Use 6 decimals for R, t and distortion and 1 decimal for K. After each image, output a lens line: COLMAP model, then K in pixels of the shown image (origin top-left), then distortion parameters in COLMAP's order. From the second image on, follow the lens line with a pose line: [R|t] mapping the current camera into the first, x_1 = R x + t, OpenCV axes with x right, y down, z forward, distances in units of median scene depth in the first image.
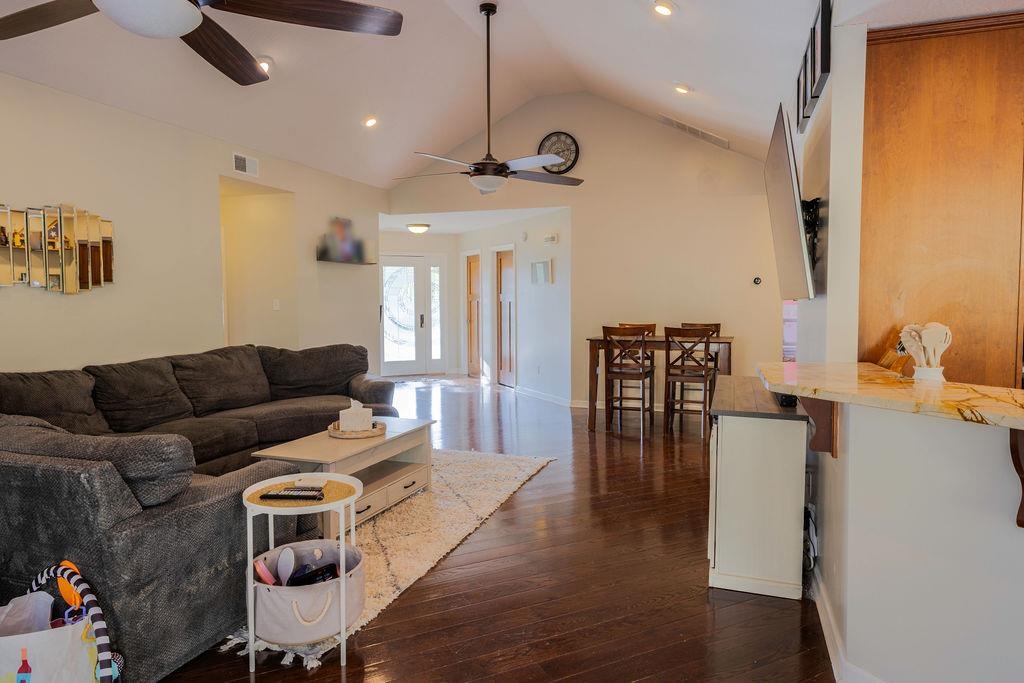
lens RADIAL K [[633.7, 0, 512.7], [0, 633.7, 336.0], [0, 0, 1]] dist [-0.005366, -0.002497]
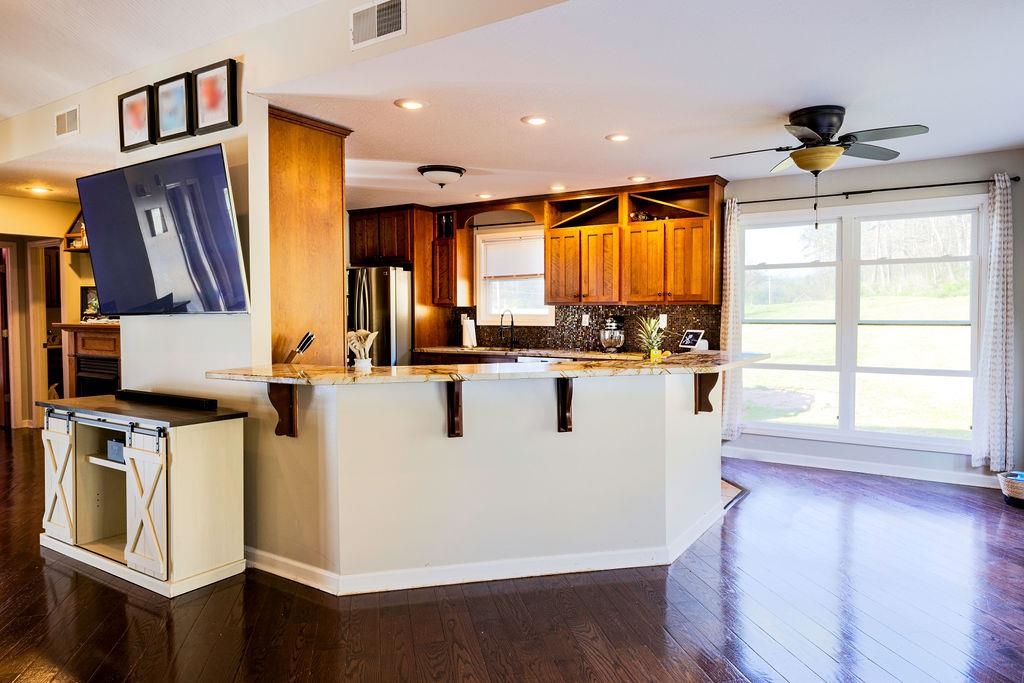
lens RADIAL K [[652.9, 0, 526.8], [0, 652.9, 336.3], [0, 0, 1]] dist [-0.007086, -0.003854]
pose [[0.225845, -0.030754, 0.973678, -0.228443], [0.056681, 0.998223, 0.018382, -0.003168], [-0.972513, 0.051038, 0.227186, 0.077412]]
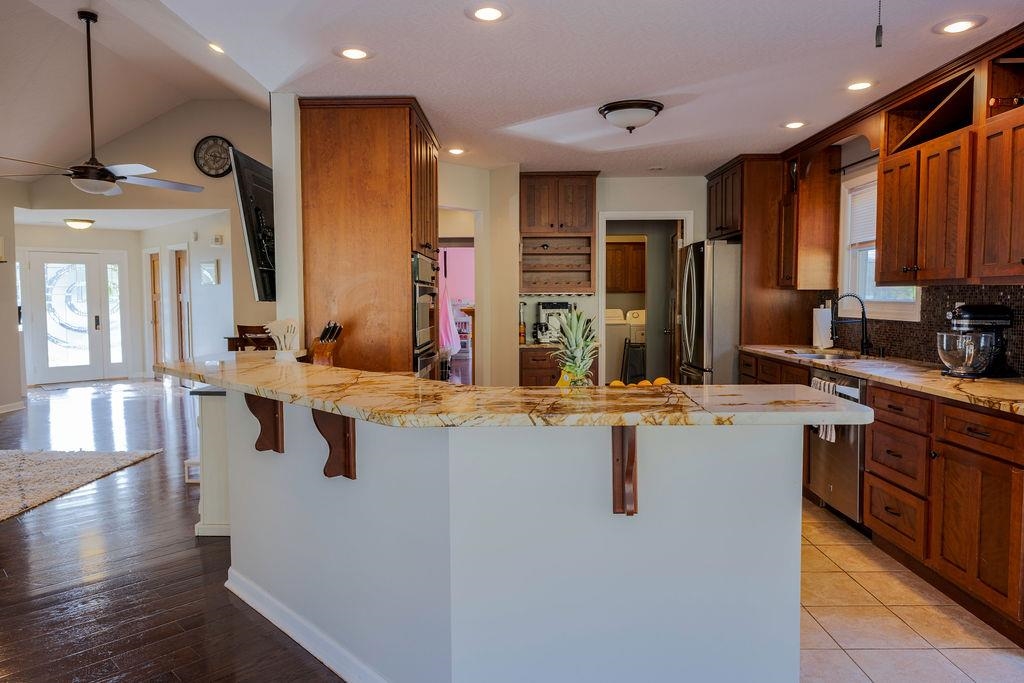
lens RADIAL K [[652.9, 0, 526.8], [0, 652.9, 336.3], [0, 0, 1]] dist [-0.007086, -0.003854]
pose [[0.944910, -0.017797, 0.326846, 0.207309], [0.017627, 0.999839, 0.003481, 0.006545], [-0.326855, 0.002472, 0.945071, -0.164155]]
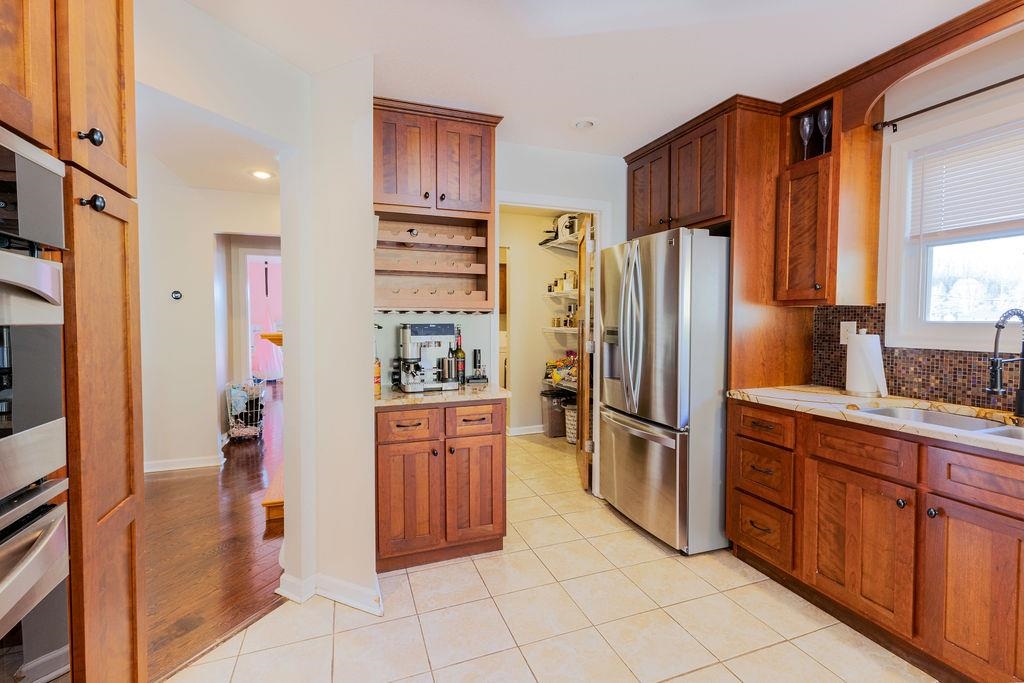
lens RADIAL K [[438.1, 0, 513.9], [0, 438.1, 335.4], [0, 0, 1]] dist [0.005920, -0.000414]
pose [[0.773082, -0.017772, 0.634057, 0.348678], [0.031496, 0.999450, -0.010388, -0.019012], [-0.633523, 0.028002, 0.773217, 0.309656]]
